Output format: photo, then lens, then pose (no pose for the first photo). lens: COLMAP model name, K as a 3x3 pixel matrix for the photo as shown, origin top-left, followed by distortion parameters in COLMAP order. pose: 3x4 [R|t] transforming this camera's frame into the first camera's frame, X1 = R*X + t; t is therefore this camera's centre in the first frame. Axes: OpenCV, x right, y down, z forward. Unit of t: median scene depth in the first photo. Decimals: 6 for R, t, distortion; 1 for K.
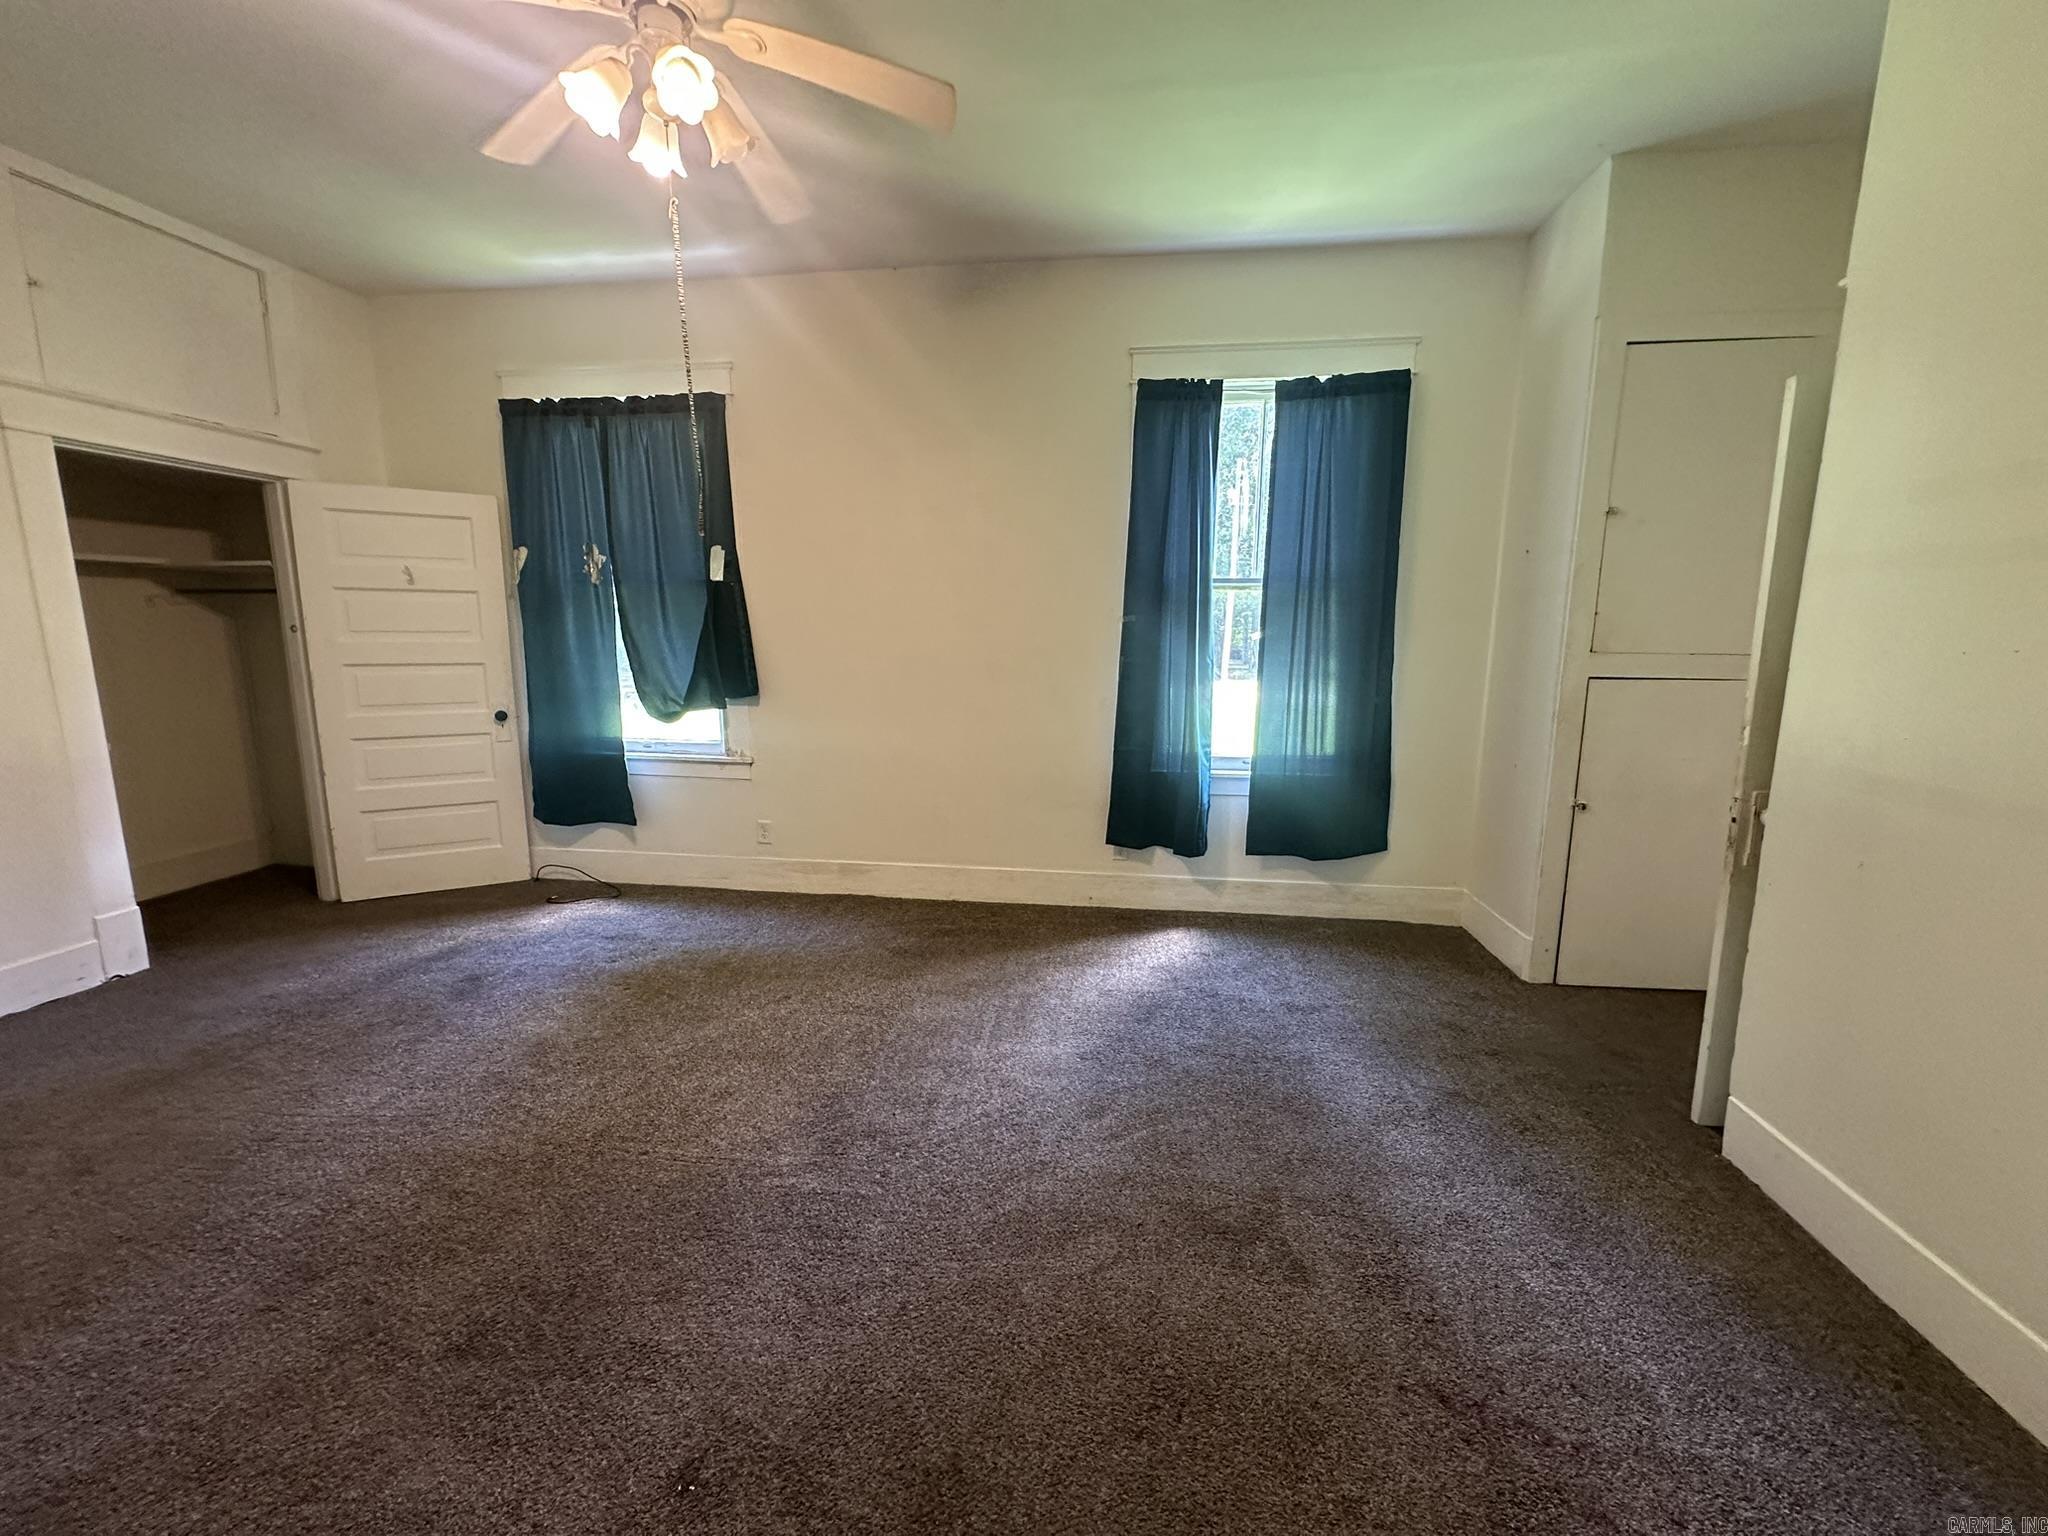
lens RADIAL K [[819.2, 0, 1024.3], [0, 819.2, 766.1], [0, 0, 1]] dist [-0.004645, -0.000233]
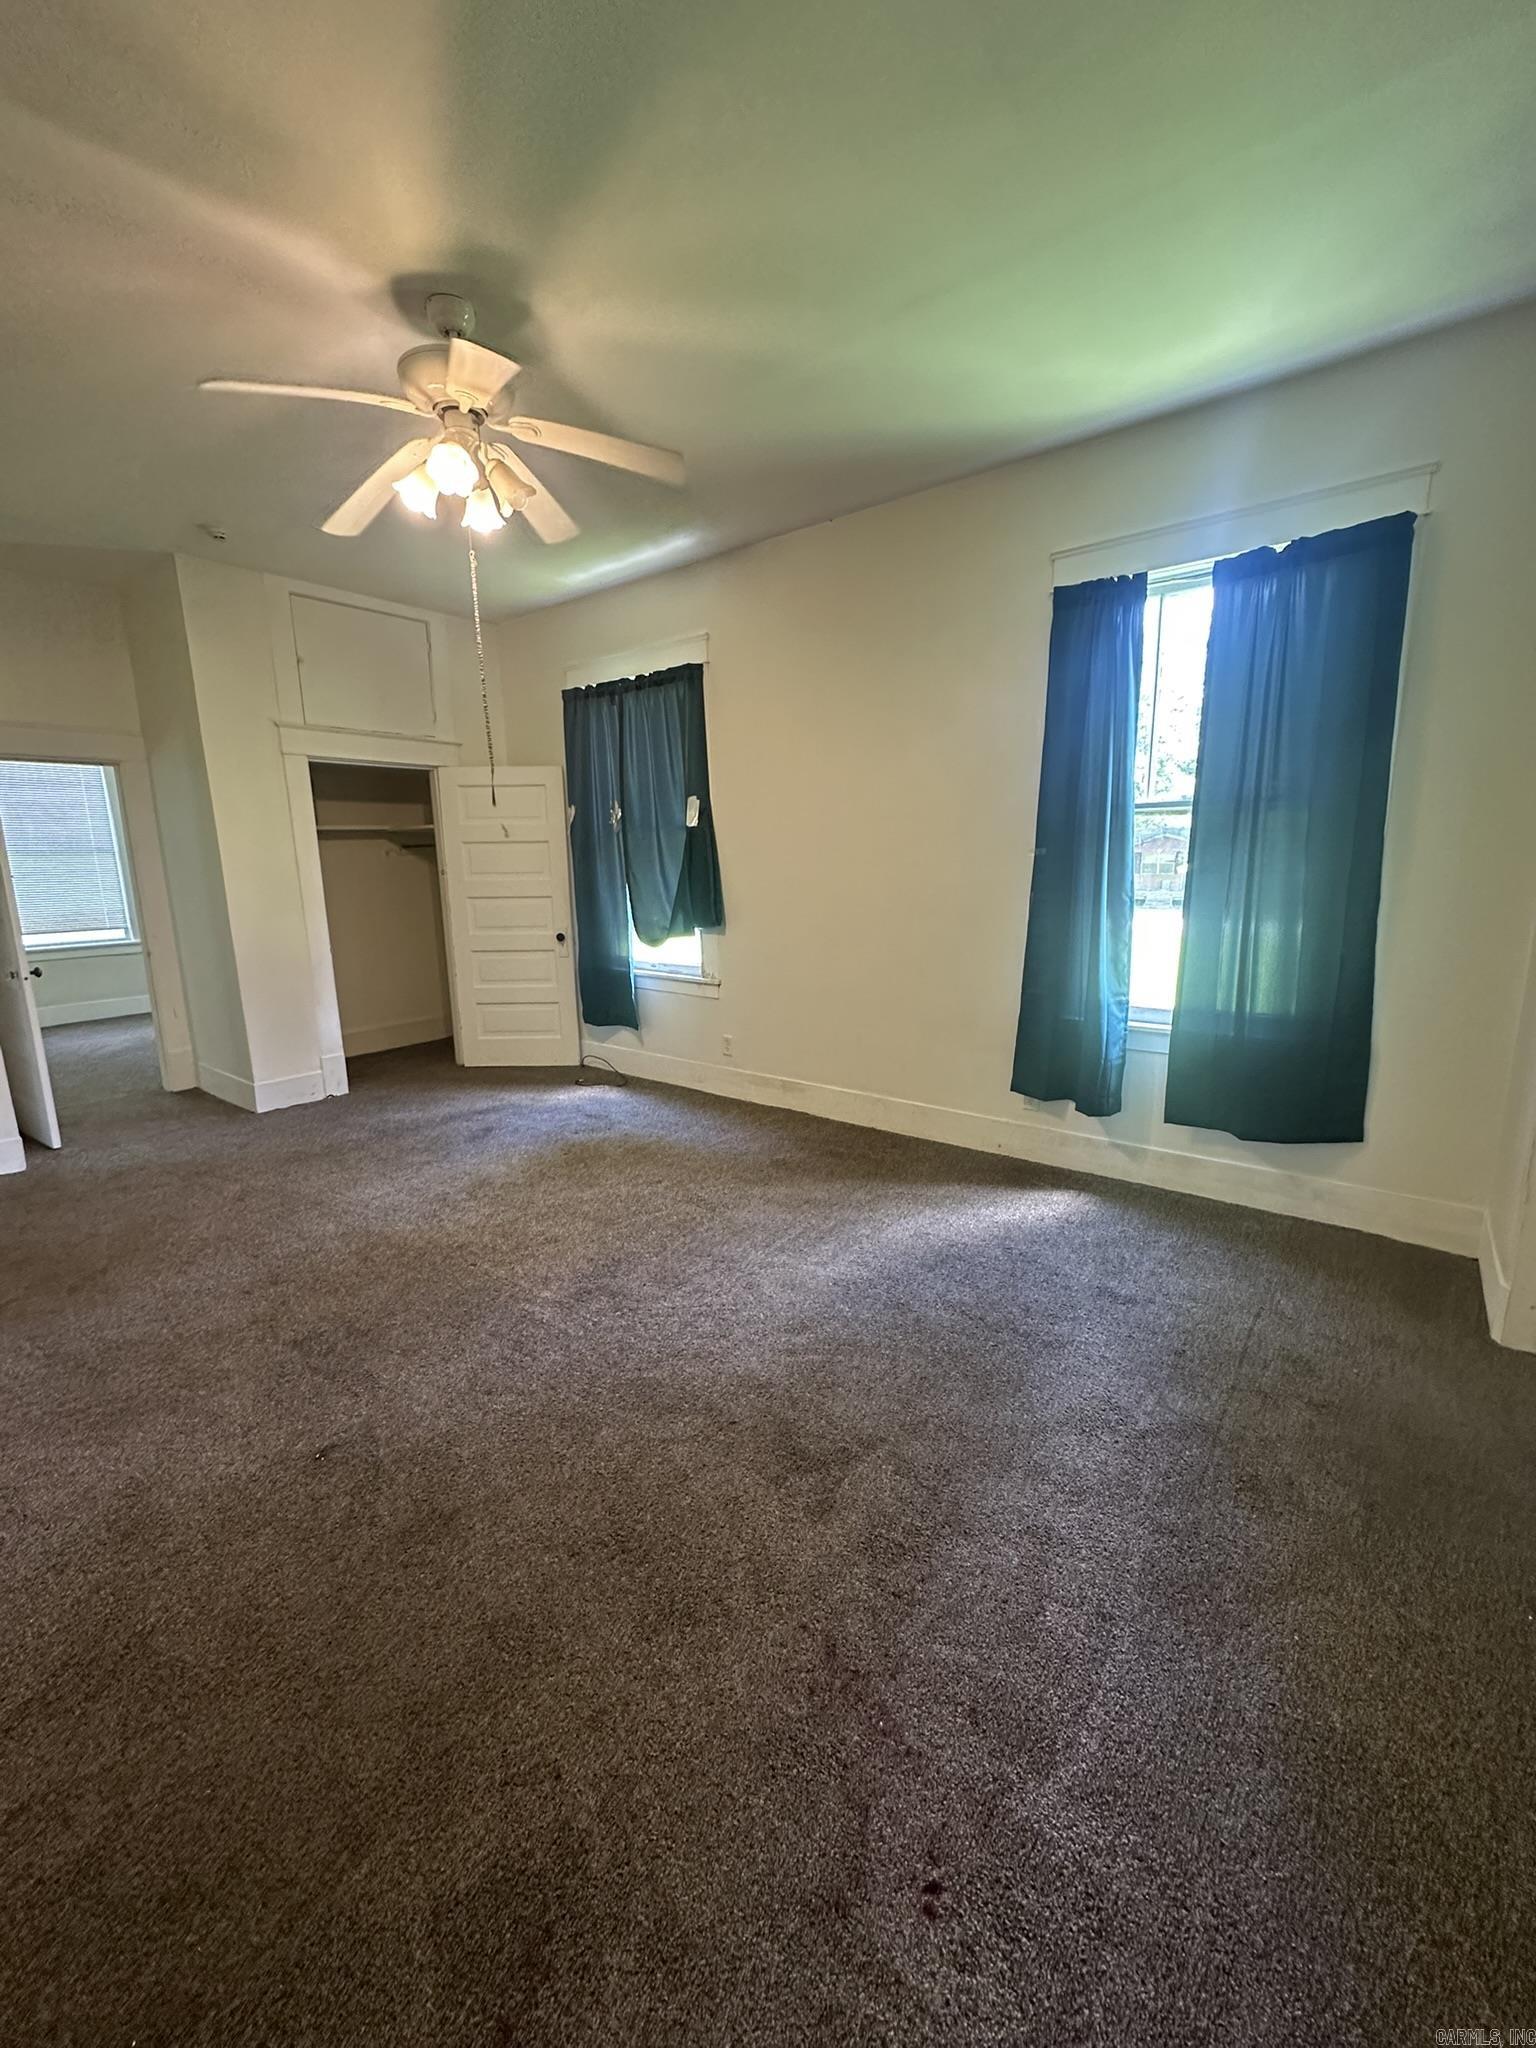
lens RADIAL K [[819.2, 0, 761.7], [0, 819.2, 1023.9], [0, 0, 1]] dist [-0.004645, -0.000233]
pose [[0.862667, 0.081082, -0.499231, 0.338428], [-0.062044, 0.996576, 0.054645, -0.016926], [0.501952, -0.016166, 0.864744, 0.039140]]
